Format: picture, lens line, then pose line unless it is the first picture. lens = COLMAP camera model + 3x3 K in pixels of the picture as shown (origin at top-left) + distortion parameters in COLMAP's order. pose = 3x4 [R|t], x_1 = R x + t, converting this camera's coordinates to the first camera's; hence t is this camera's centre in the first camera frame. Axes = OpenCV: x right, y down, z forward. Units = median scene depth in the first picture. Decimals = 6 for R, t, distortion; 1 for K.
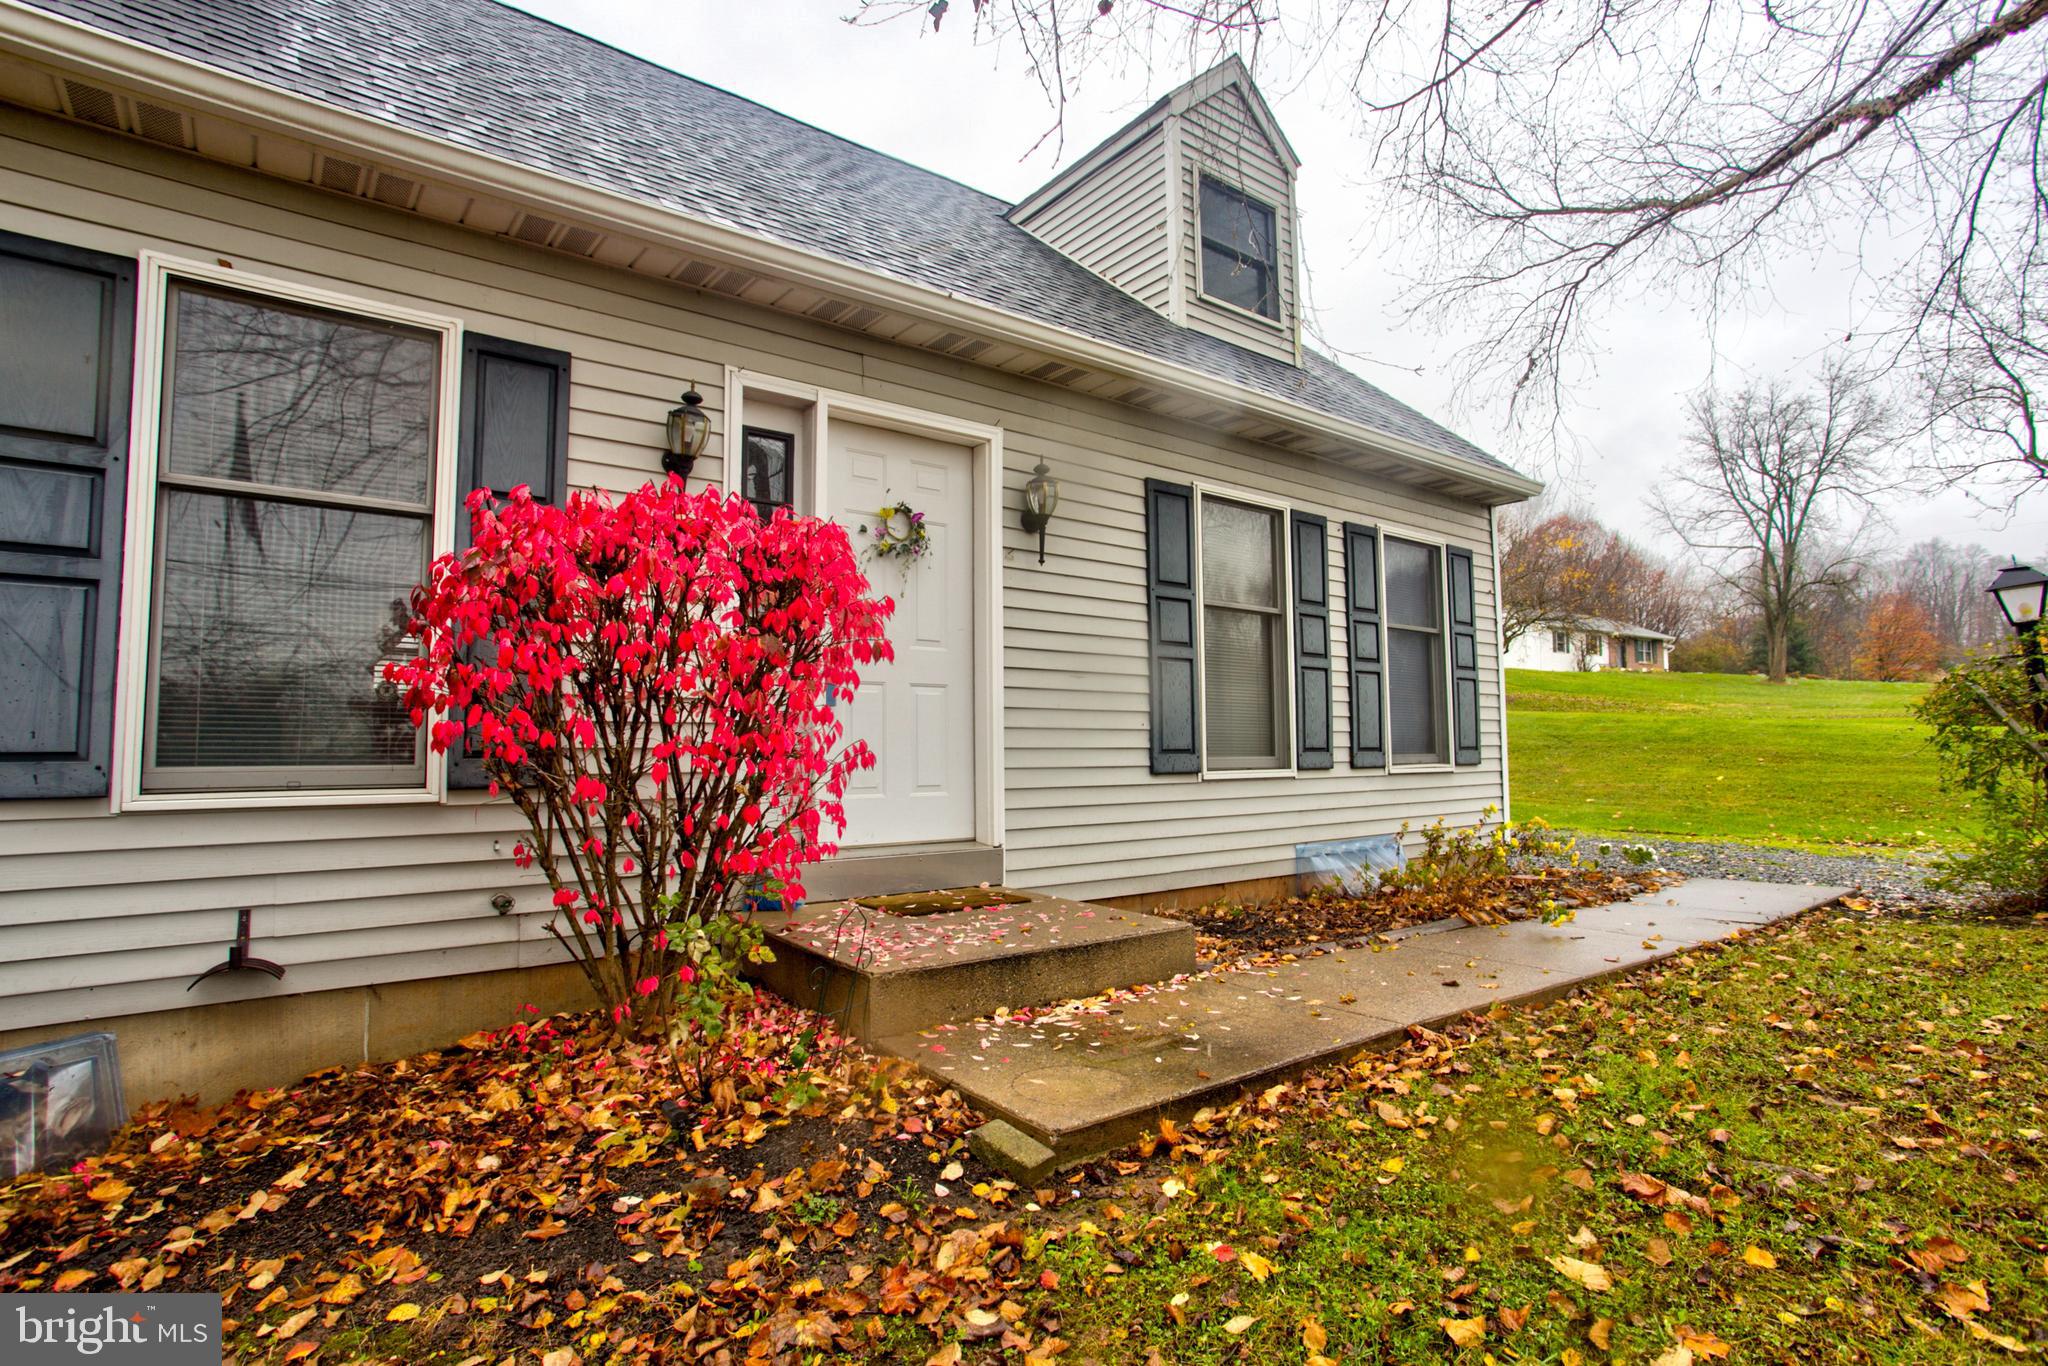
lens RADIAL K [[1025.9, 0, 1024.0], [0, 1025.9, 683.0], [0, 0, 1]] dist [-0.038907, 0.000184]
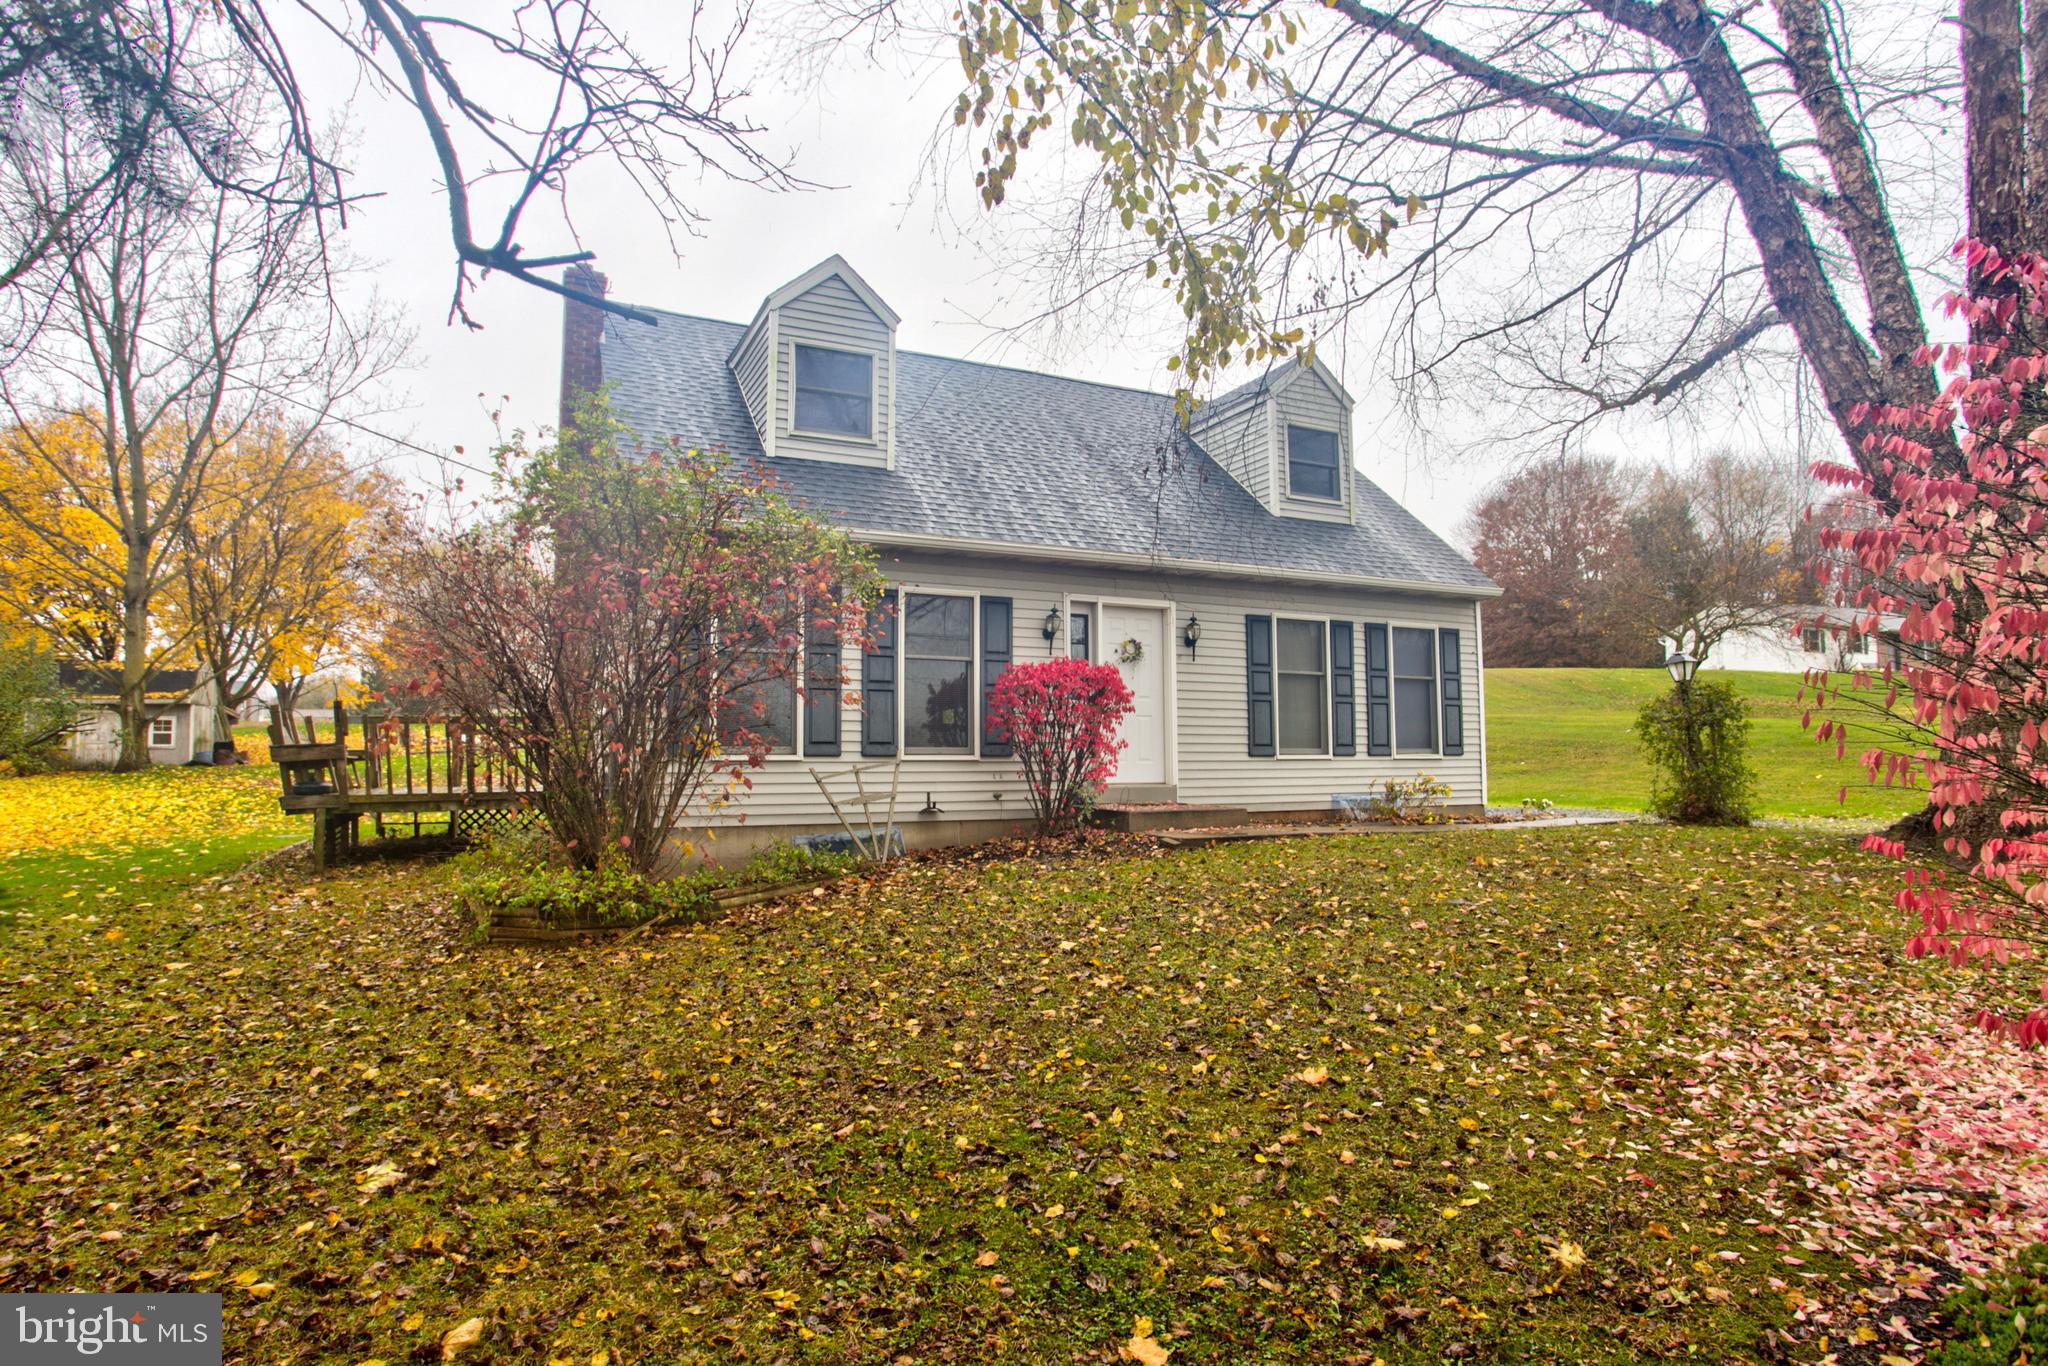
lens RADIAL K [[1162.1, 0, 1024.0], [0, 1162.1, 683.0], [0, 0, 1]] dist [-0.069190, -0.000129]
pose [[0.982918, -0.011081, -0.183710, 0.105088], [0.010784, 0.999938, -0.002617, -0.058768], [0.183728, 0.000591, 0.982977, -1.396480]]
